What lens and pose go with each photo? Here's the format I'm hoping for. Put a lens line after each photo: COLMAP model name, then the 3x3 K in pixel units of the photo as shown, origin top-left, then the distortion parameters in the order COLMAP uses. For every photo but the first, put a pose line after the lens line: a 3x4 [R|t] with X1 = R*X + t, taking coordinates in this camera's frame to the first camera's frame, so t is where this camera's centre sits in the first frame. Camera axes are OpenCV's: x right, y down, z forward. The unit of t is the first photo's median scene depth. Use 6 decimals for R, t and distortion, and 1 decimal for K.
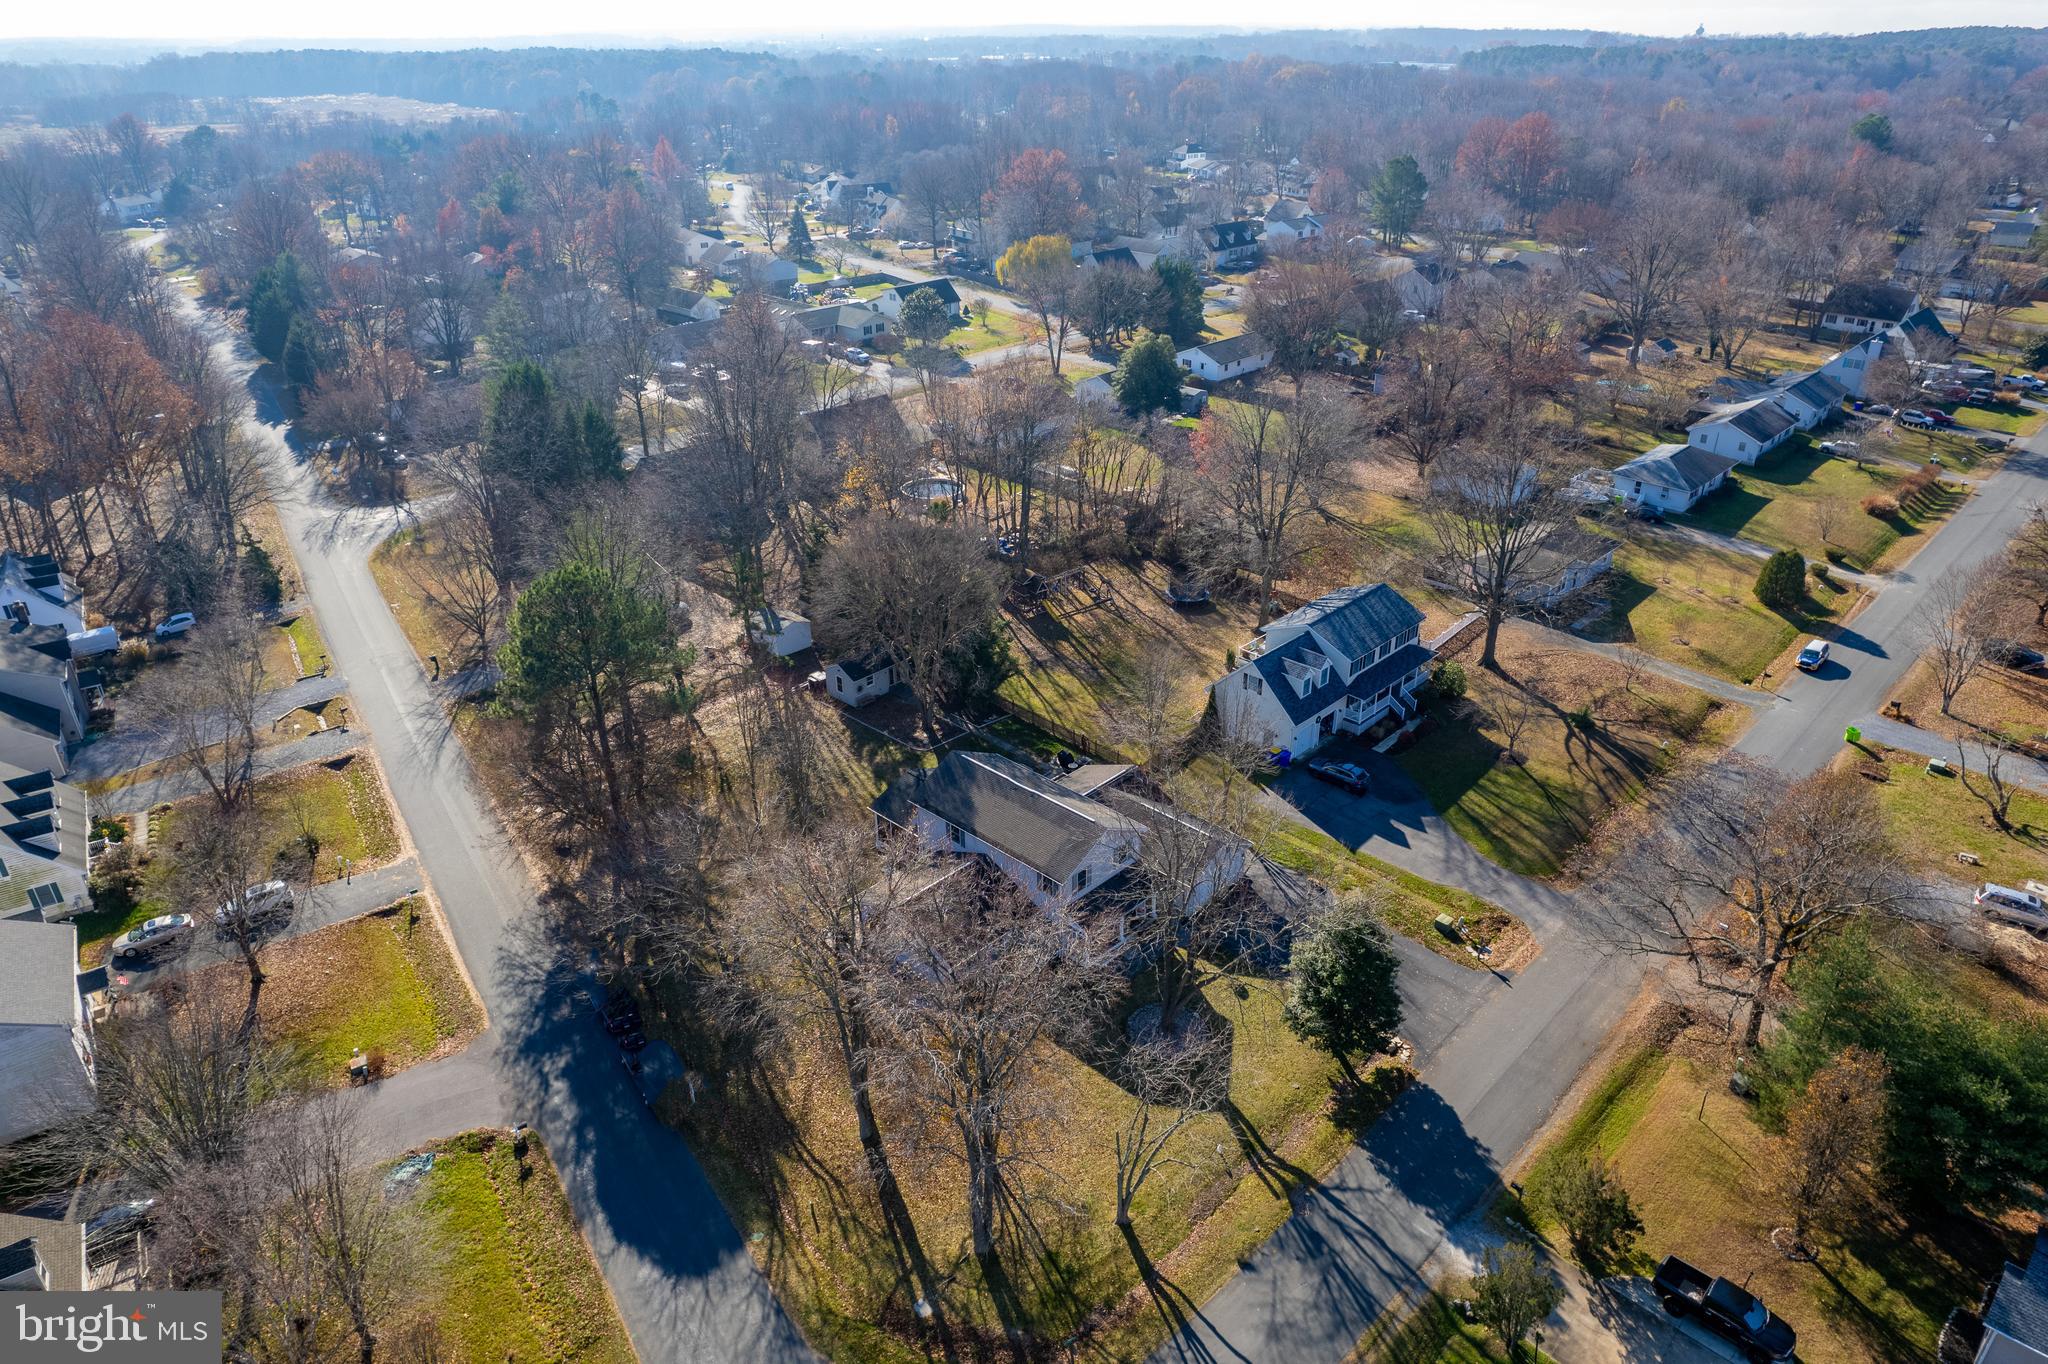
lens RADIAL K [[1298.0, 0, 1024.0], [0, 1298.0, 682.0], [0, 0, 1]] dist [-0.023023, -0.062601]
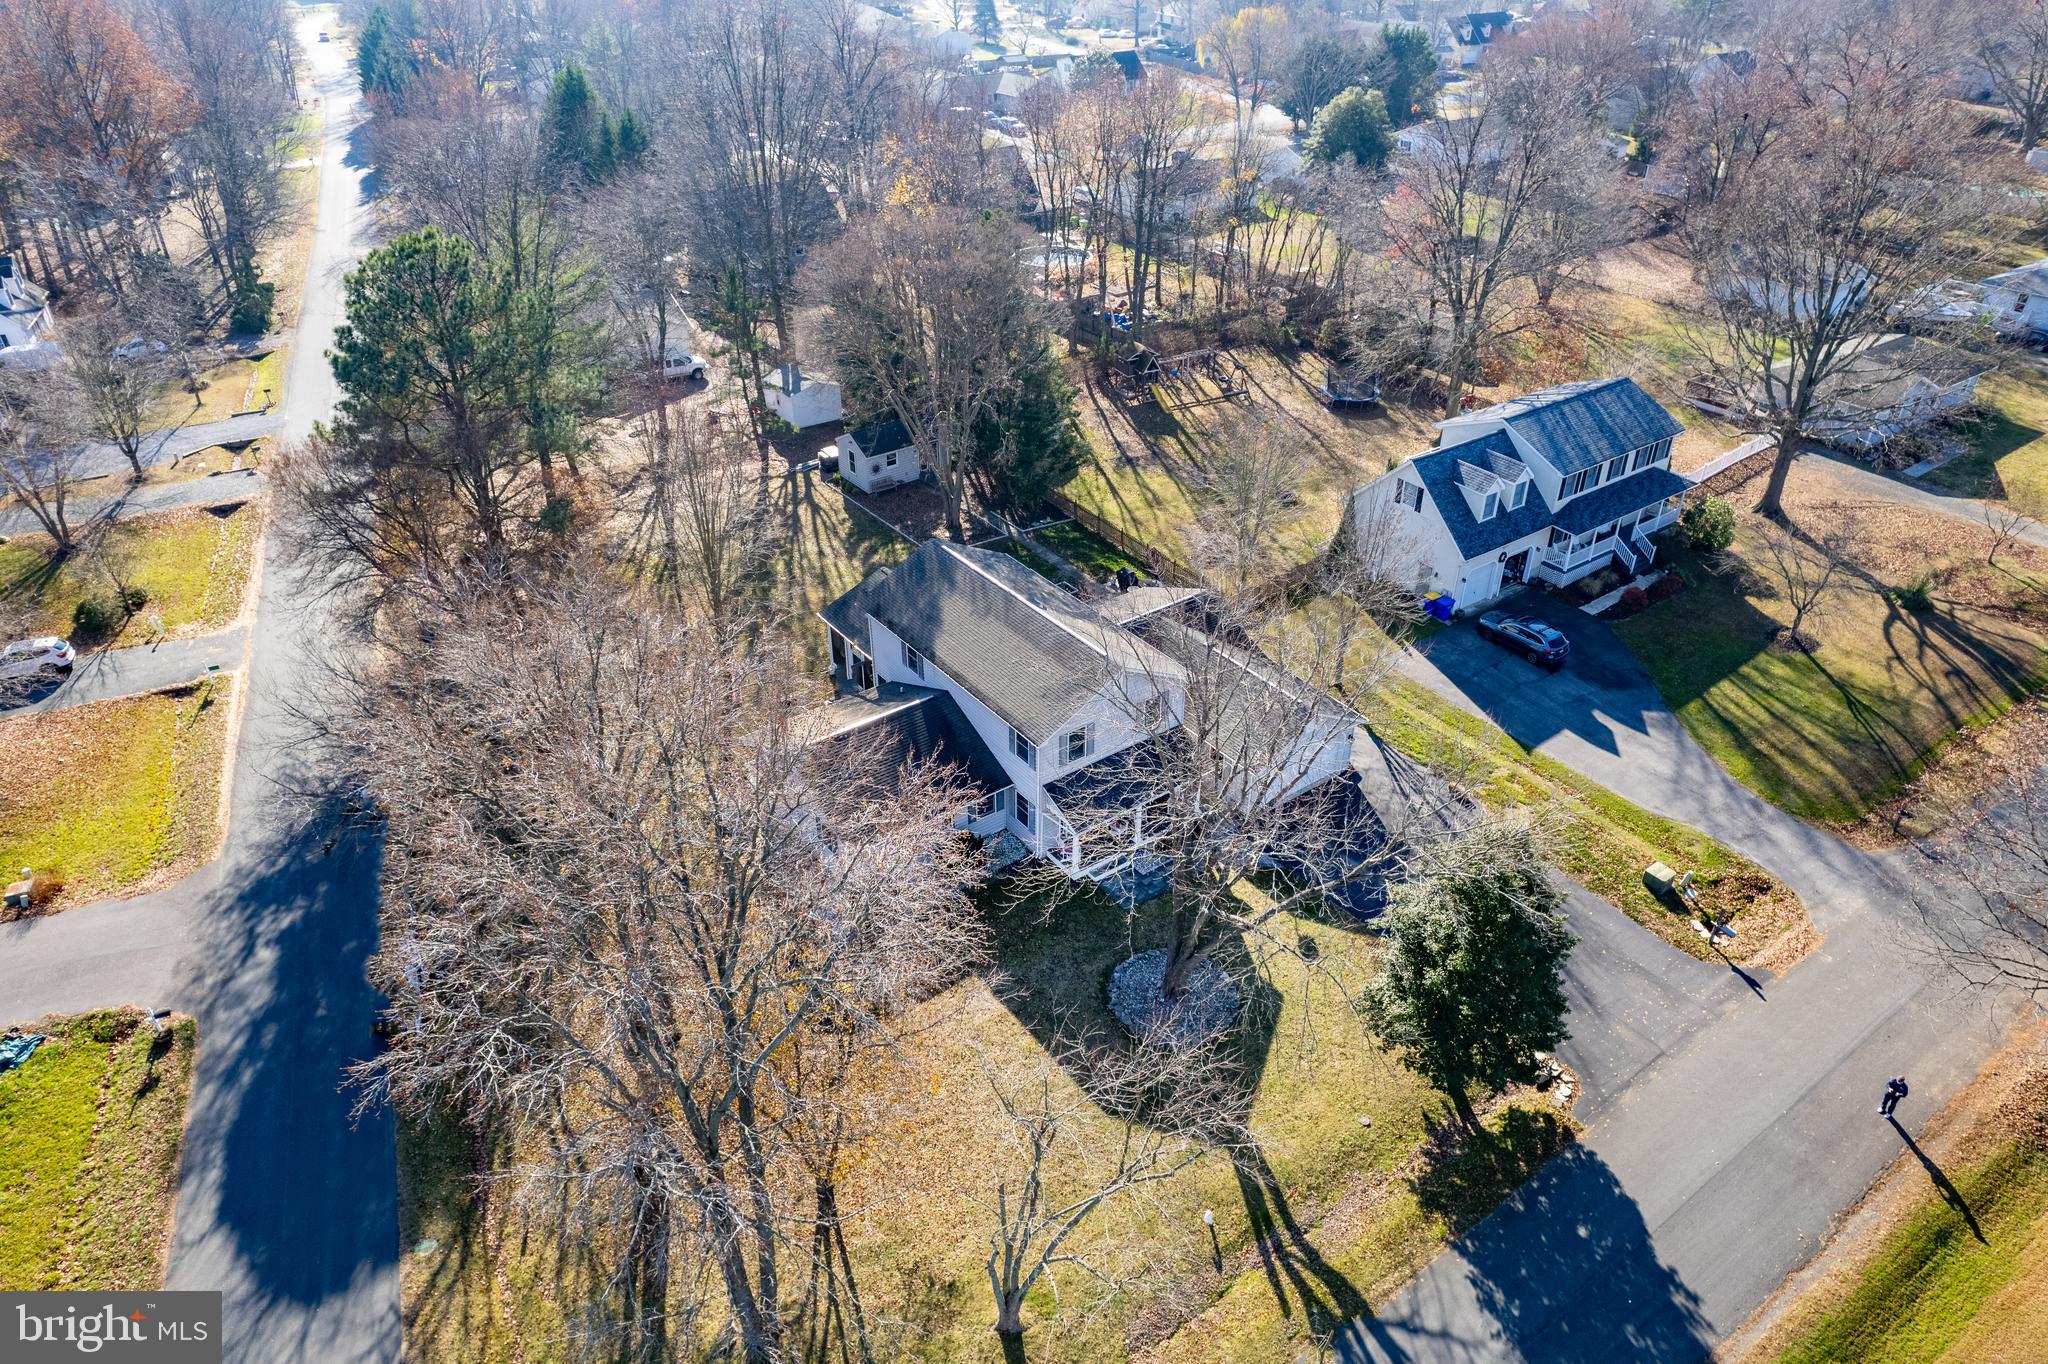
lens RADIAL K [[1309.3, 0, 1022.3], [0, 1309.3, 675.8], [0, 0, 1]] dist [-0.078018, 0.070749]
pose [[0.983816, 0.100151, -0.148577, 0.087530], [-0.085904, 0.991332, 0.099401, 0.045428], [0.157245, -0.085029, 0.983892, 0.289425]]
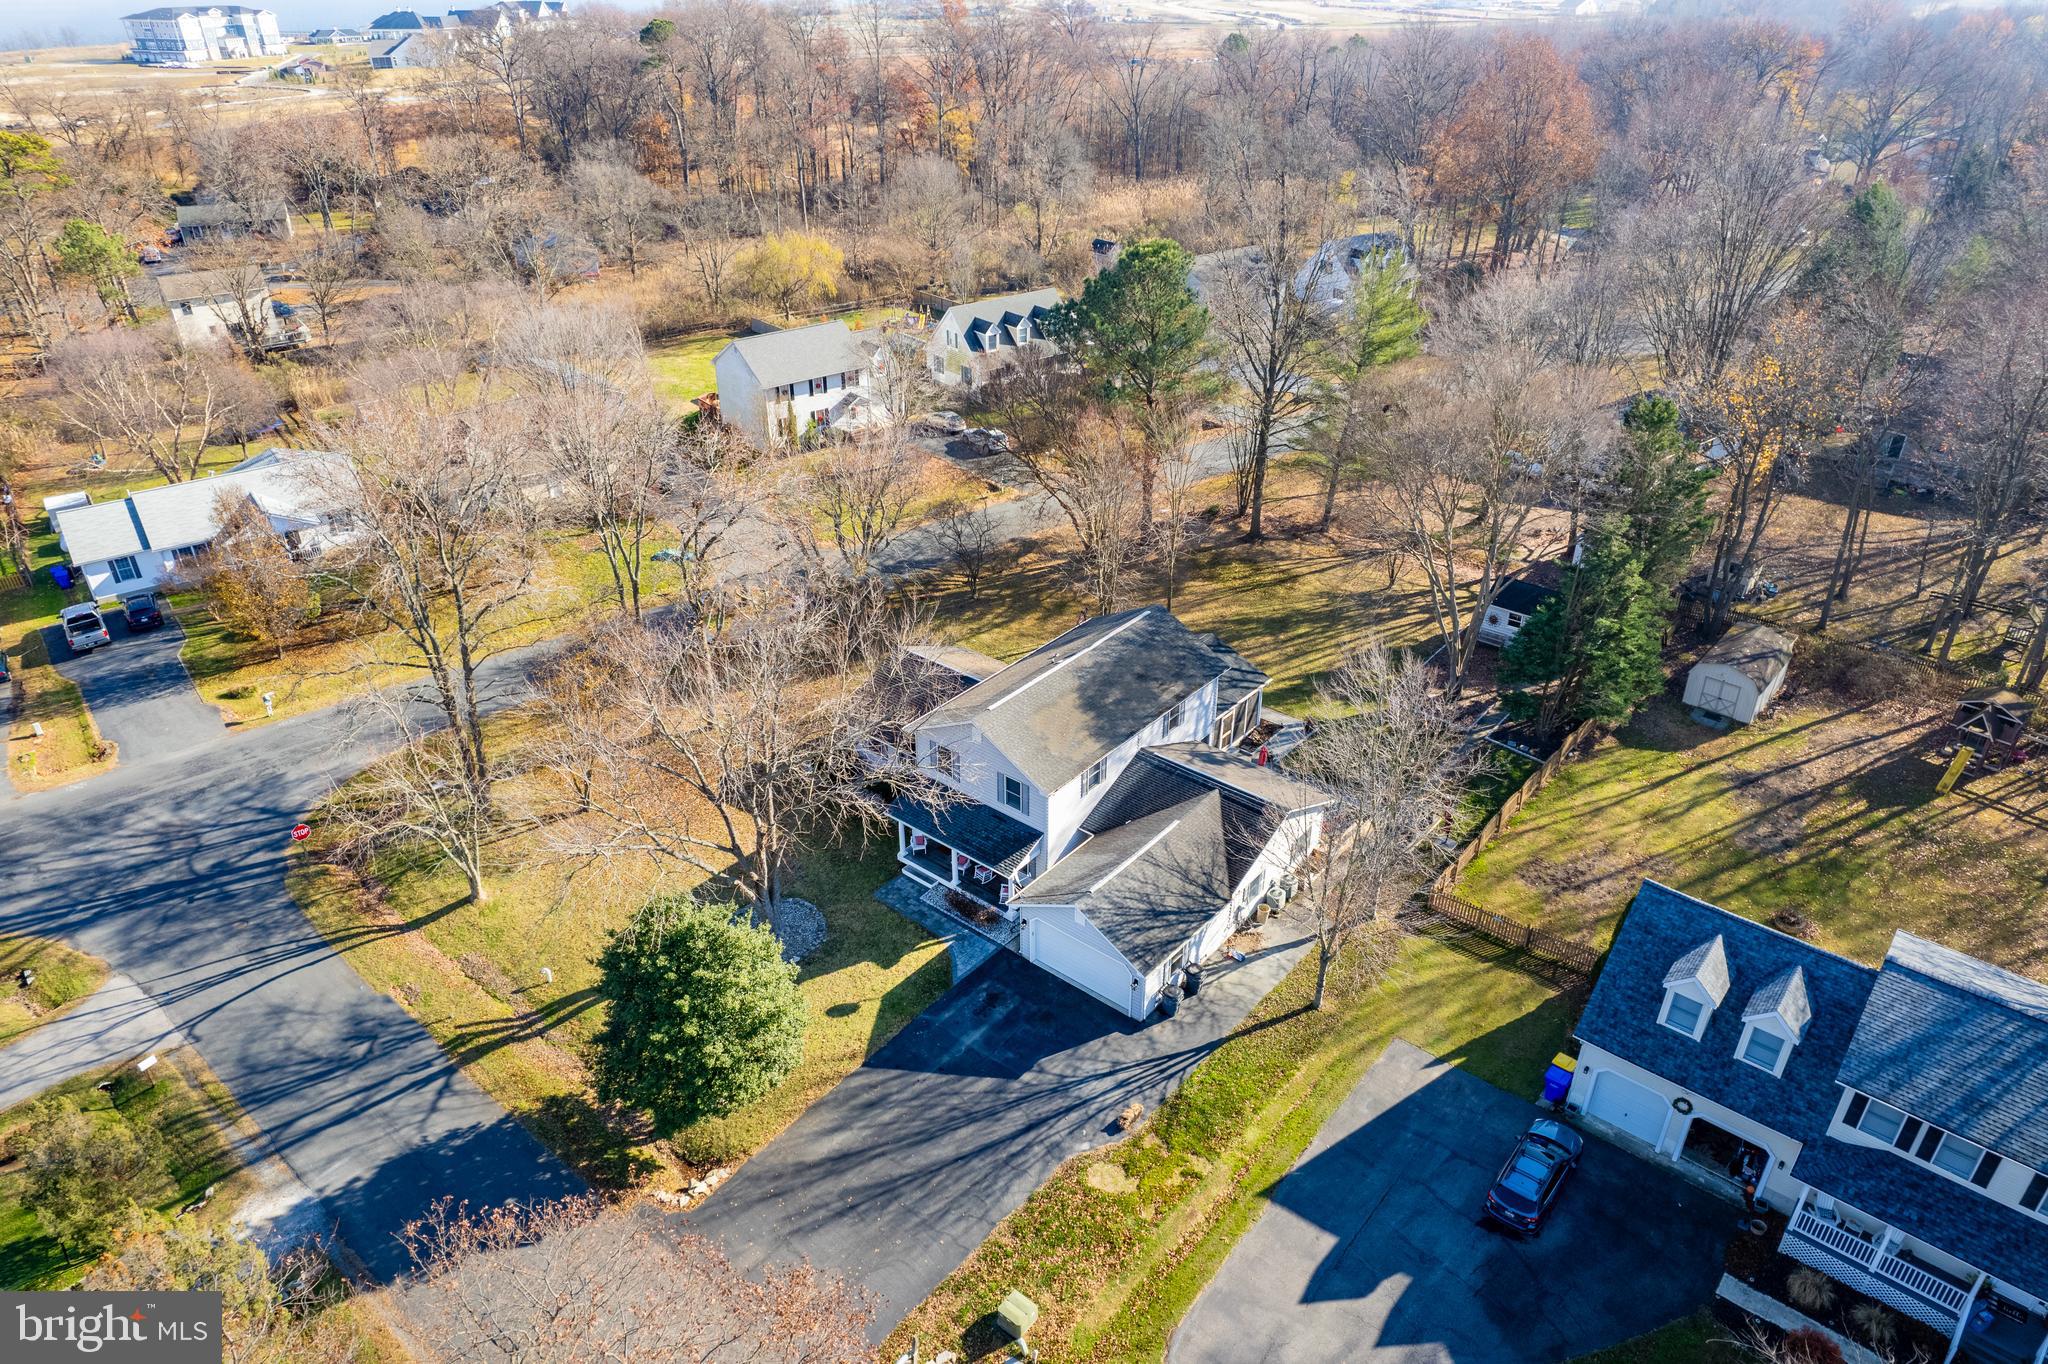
lens RADIAL K [[1309.3, 0, 1022.3], [0, 1309.3, 675.8], [0, 0, 1]] dist [-0.078018, 0.070749]
pose [[0.073068, 0.501124, -0.862285, 0.510008], [-0.451176, 0.787675, 0.419533, -0.162253], [0.889439, 0.358388, 0.283649, 0.650194]]
